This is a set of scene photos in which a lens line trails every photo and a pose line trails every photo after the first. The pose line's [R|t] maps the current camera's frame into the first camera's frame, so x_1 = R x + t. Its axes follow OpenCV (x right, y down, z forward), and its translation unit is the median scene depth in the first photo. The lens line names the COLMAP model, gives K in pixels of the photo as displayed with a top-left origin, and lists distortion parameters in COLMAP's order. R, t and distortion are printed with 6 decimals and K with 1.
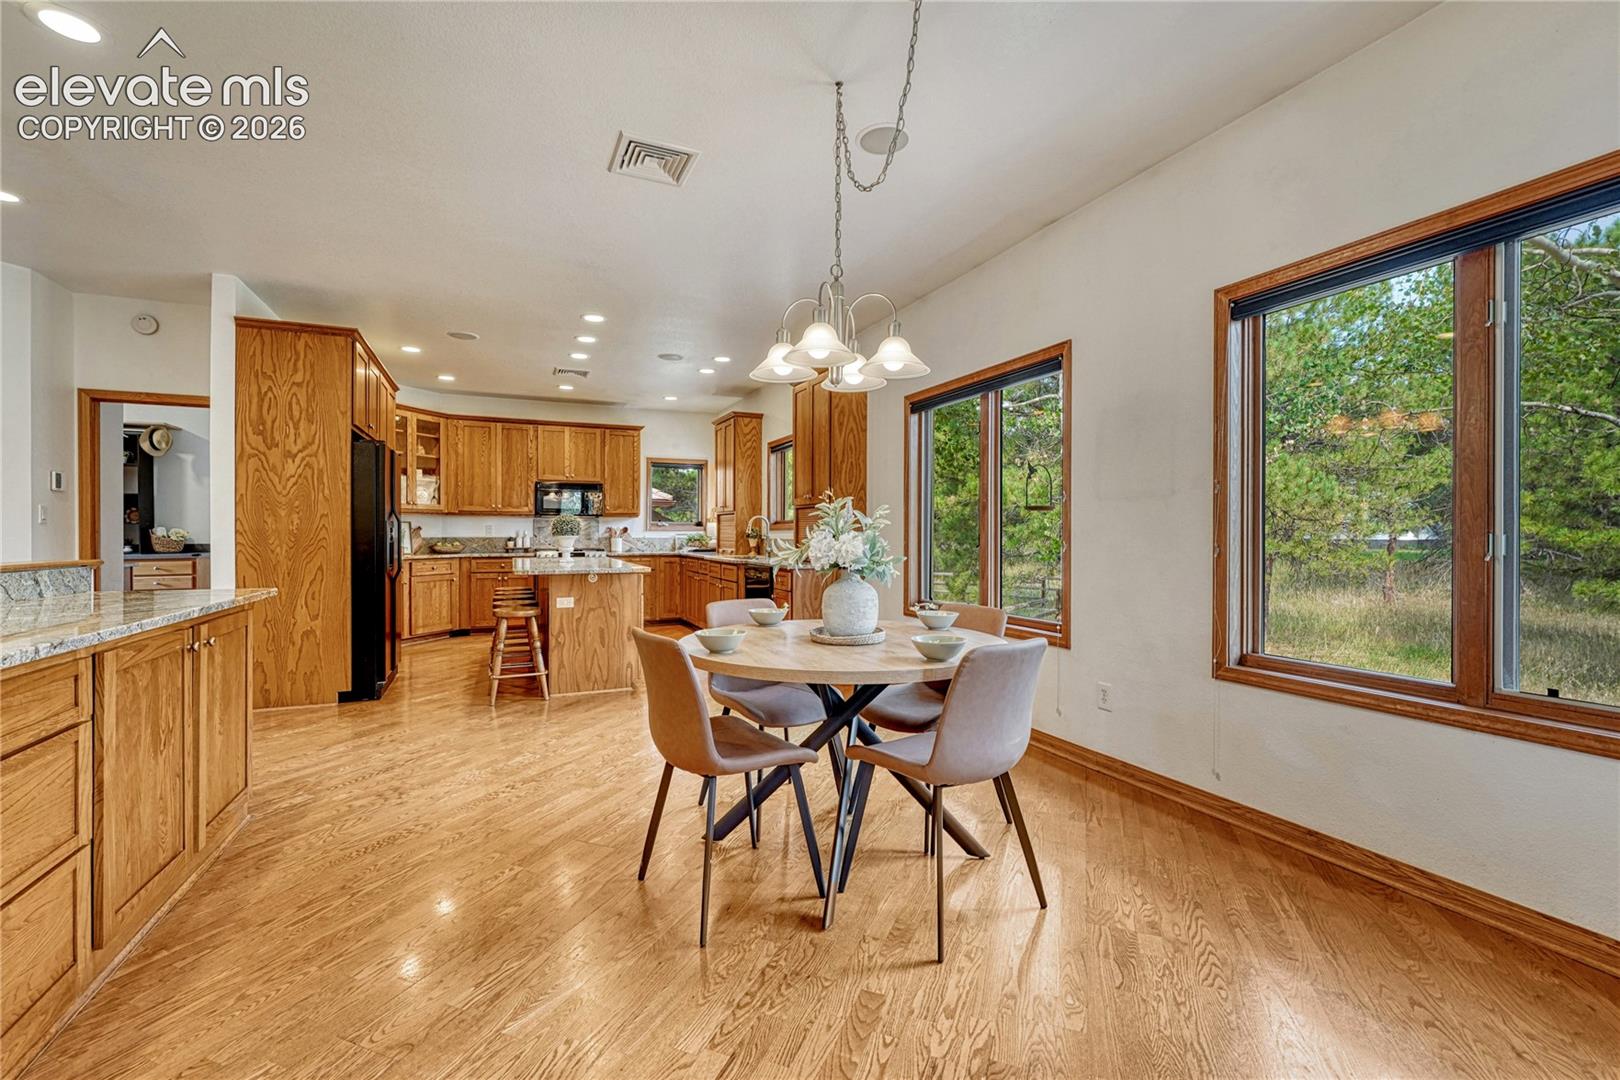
lens RADIAL K [[697.6, 0, 816.4], [0, 697.6, 533.6], [0, 0, 1]] dist [-0.013433, 0.001085]
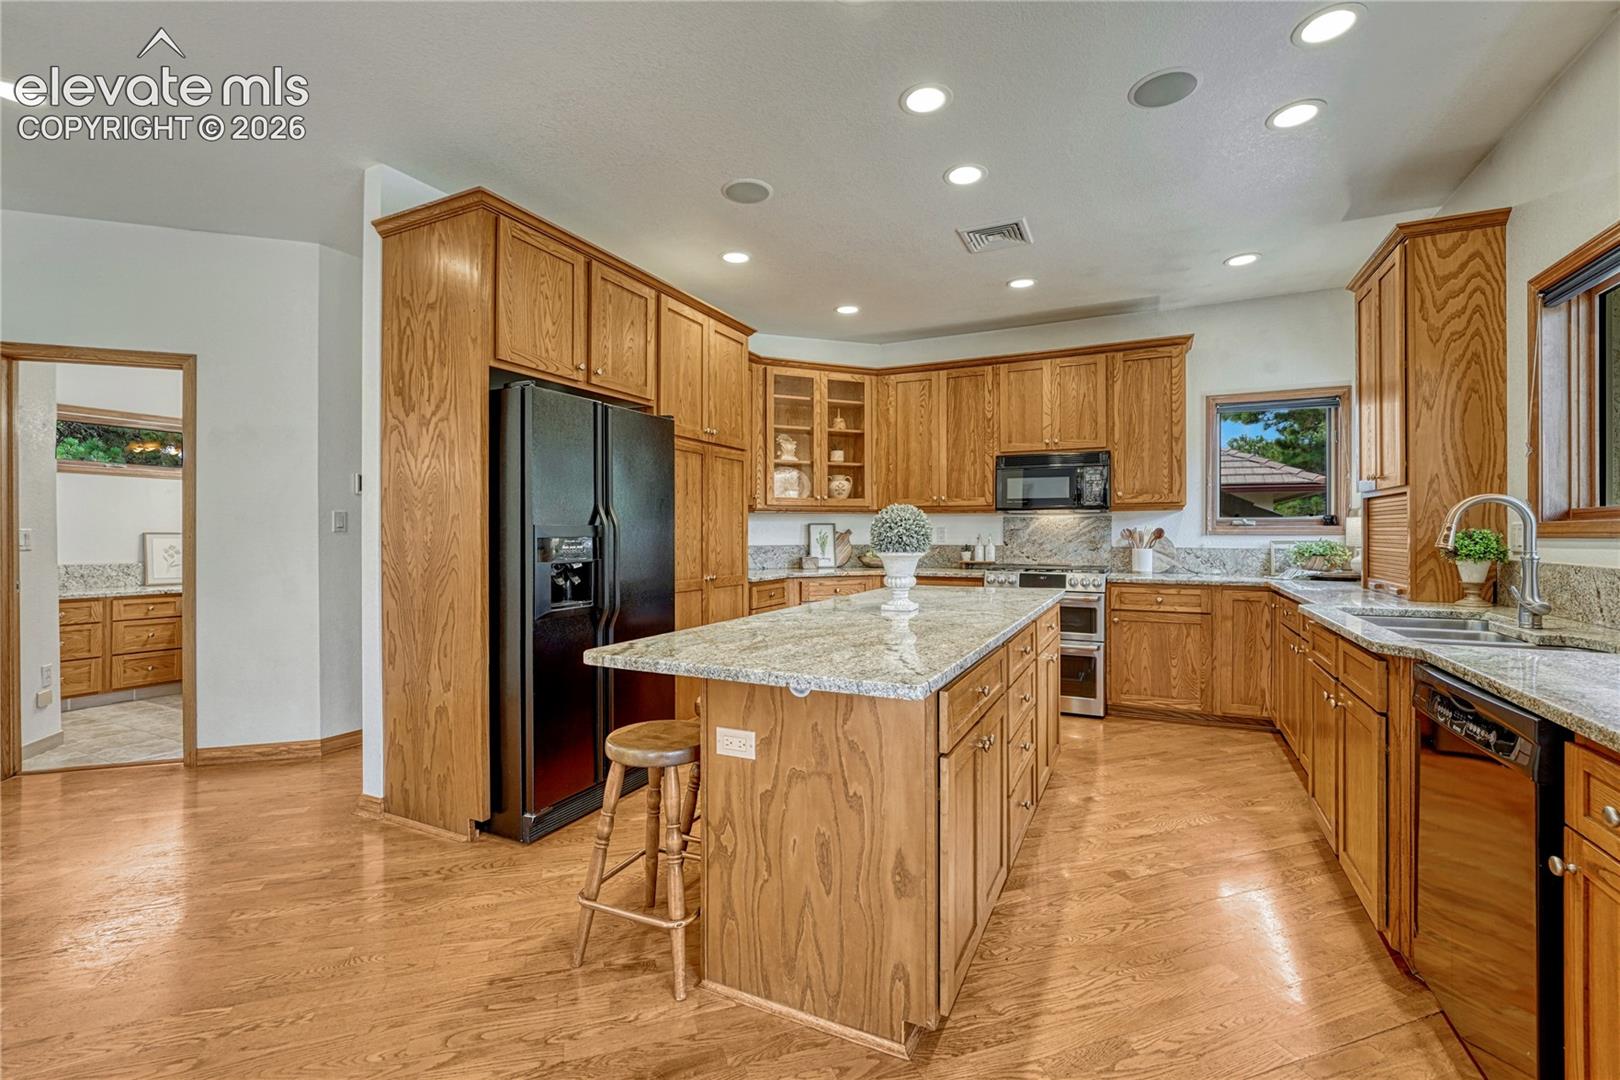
lens RADIAL K [[697.6, 0, 803.5], [0, 697.6, 531.7], [0, 0, 1]] dist [-0.013433, 0.001085]
pose [[0.633681, -0.001672, -0.773592, -0.033843], [0.001790, 0.999998, -0.000695, -0.007588], [0.773592, -0.000945, 0.633683, 0.495808]]
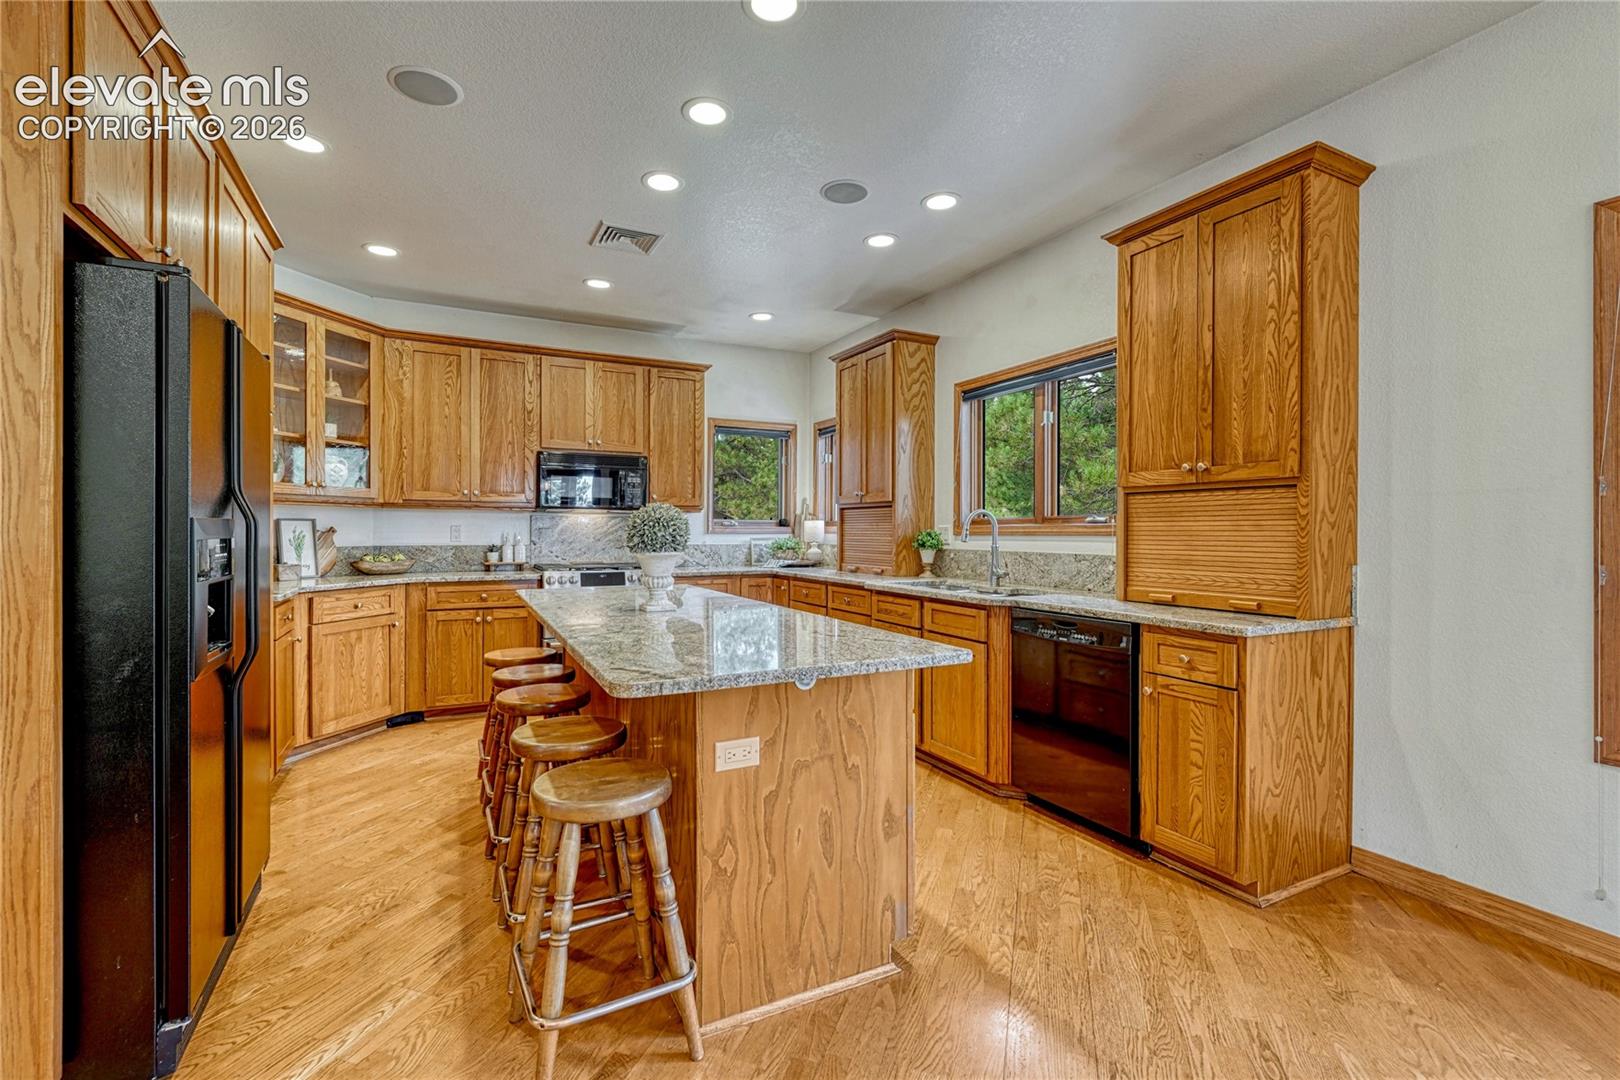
lens RADIAL K [[717.5, 0, 810.2], [0, 717.5, 529.9], [0, 0, 1]] dist [-0.005765, -0.000852]
pose [[0.998593, 0.000881, 0.053022, -0.214360], [-0.000845, 0.999999, -0.000708, -0.008098], [-0.053023, 0.000662, 0.998593, 0.398899]]
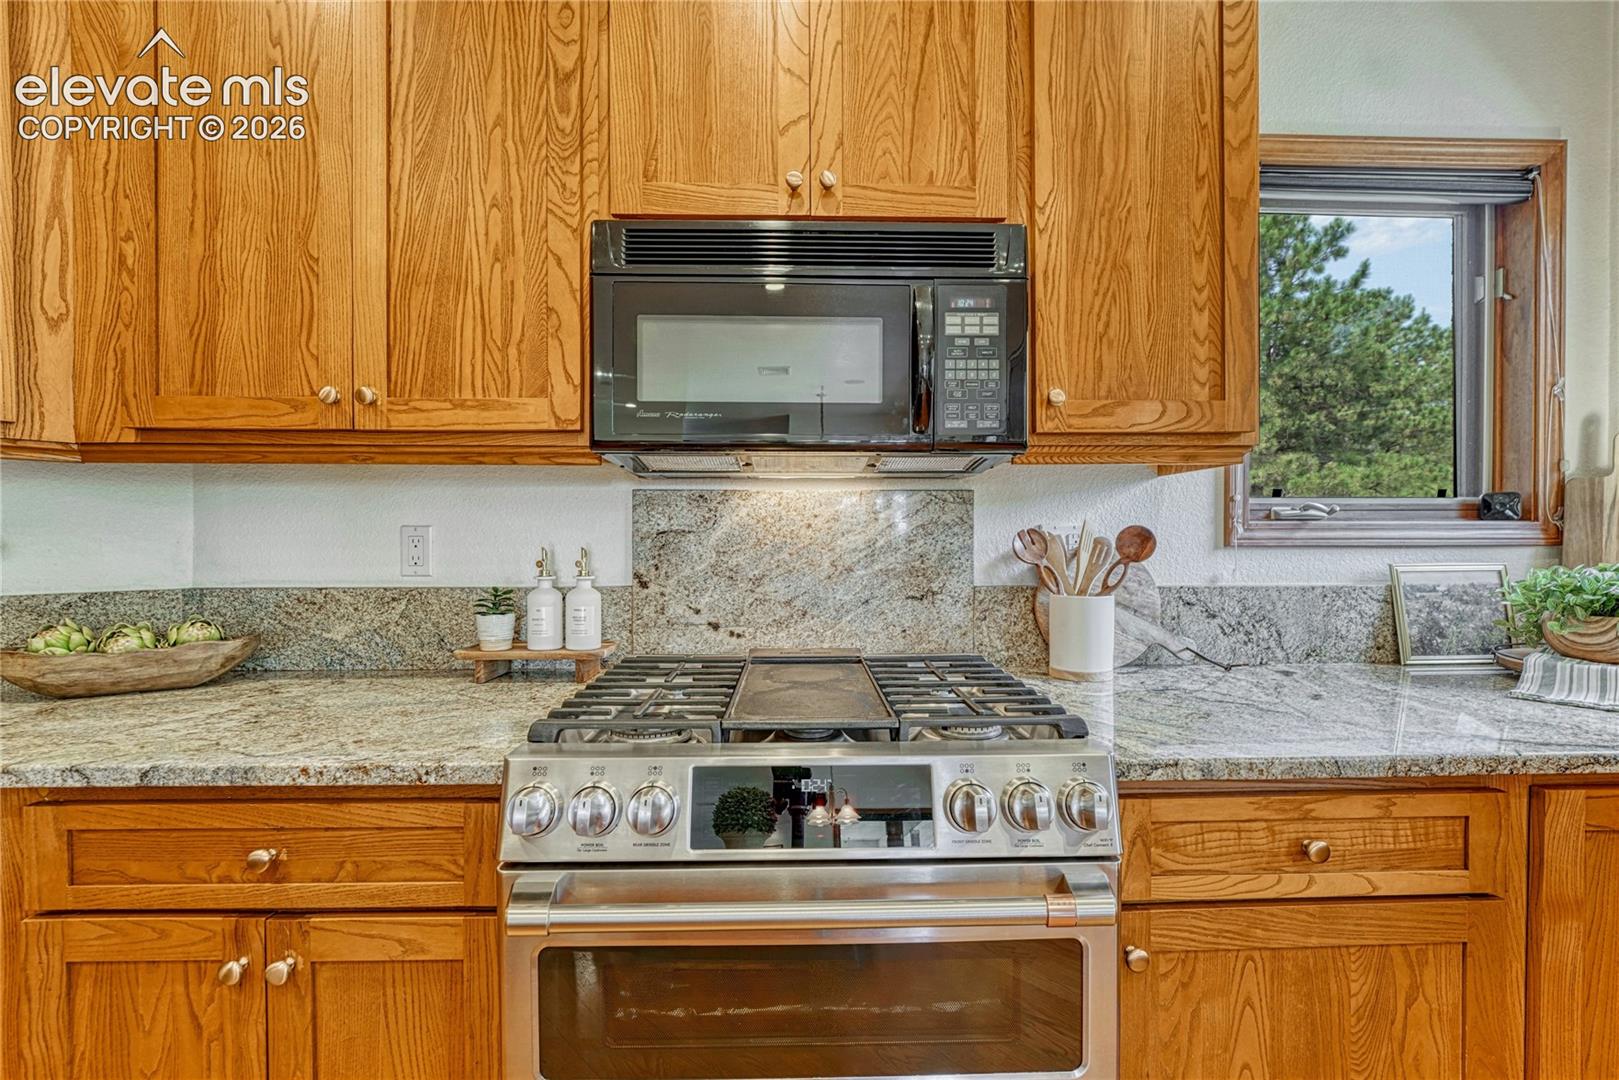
lens RADIAL K [[697.2, 0, 809.7], [0, 697.2, 541.6], [0, 0, 1]] dist [-0.013433, 0.001085]
pose [[0.922342, -0.000971, -0.386374, -0.316556], [0.004427, 0.999958, 0.008055, -0.008519], [0.386350, -0.009140, 0.922307, 0.919348]]
